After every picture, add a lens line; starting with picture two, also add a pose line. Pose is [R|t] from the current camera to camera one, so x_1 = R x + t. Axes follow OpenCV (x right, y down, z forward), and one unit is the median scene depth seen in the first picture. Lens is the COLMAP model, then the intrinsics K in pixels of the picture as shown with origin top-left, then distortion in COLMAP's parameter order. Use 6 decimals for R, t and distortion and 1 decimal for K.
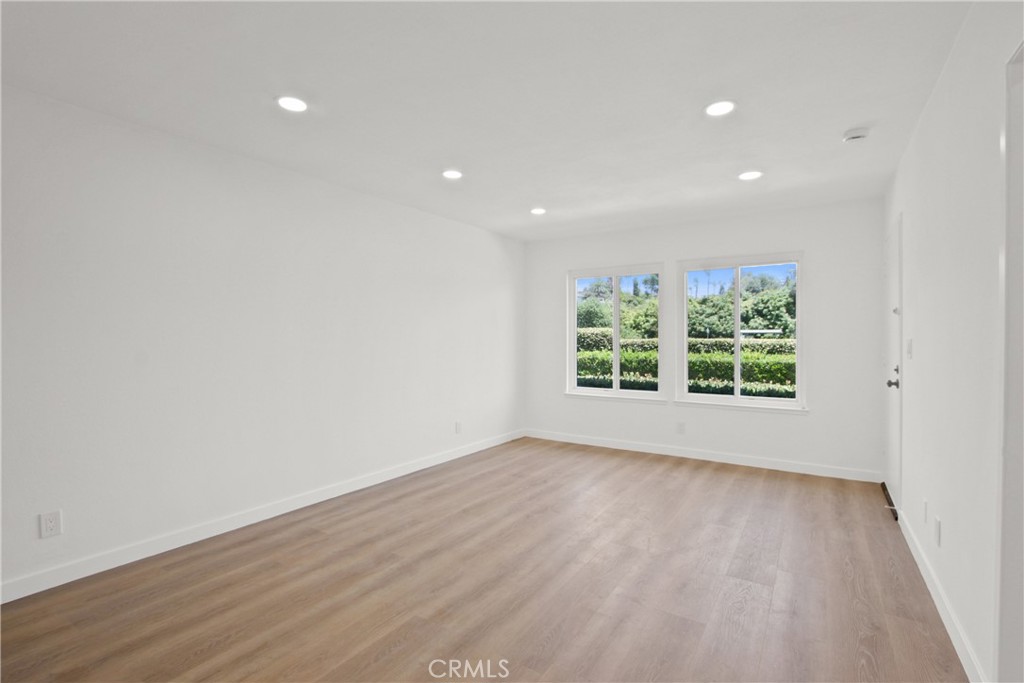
lens RADIAL K [[482.3, 0, 515.7], [0, 482.3, 345.2], [0, 0, 1]] dist [-0.018953, 0.000576]
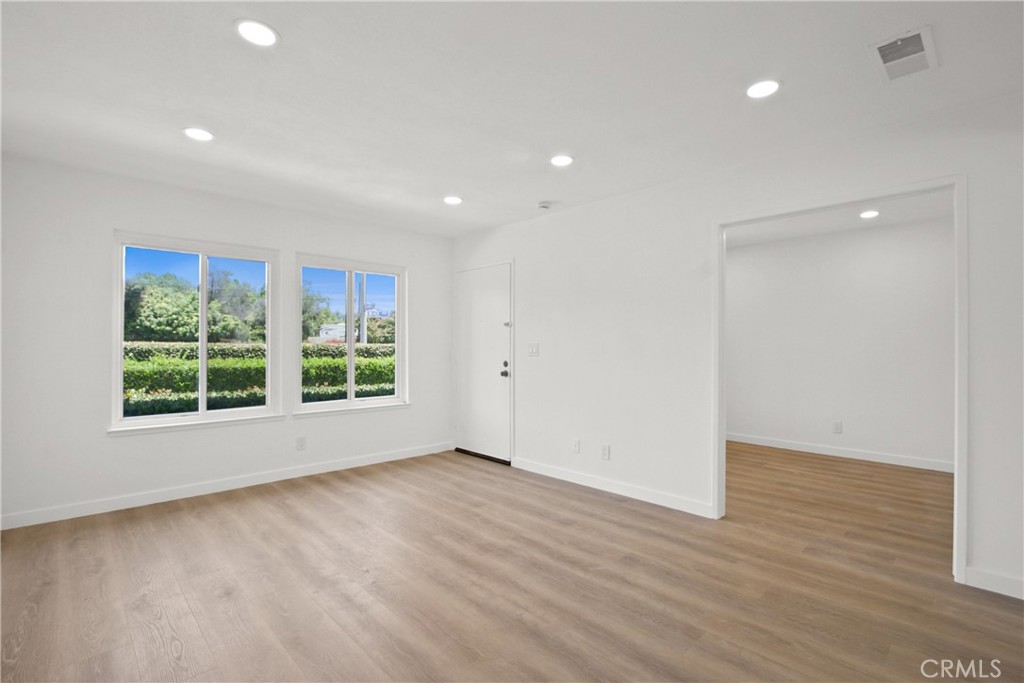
lens RADIAL K [[471.1, 0, 521.0], [0, 471.1, 344.2], [0, 0, 1]] dist [-0.017002, 0.000345]
pose [[0.208001, 0.003641, 0.978122, -0.259965], [0.007831, 0.999955, -0.005388, -0.000701], [-0.978097, 0.008781, 0.207963, 0.273109]]
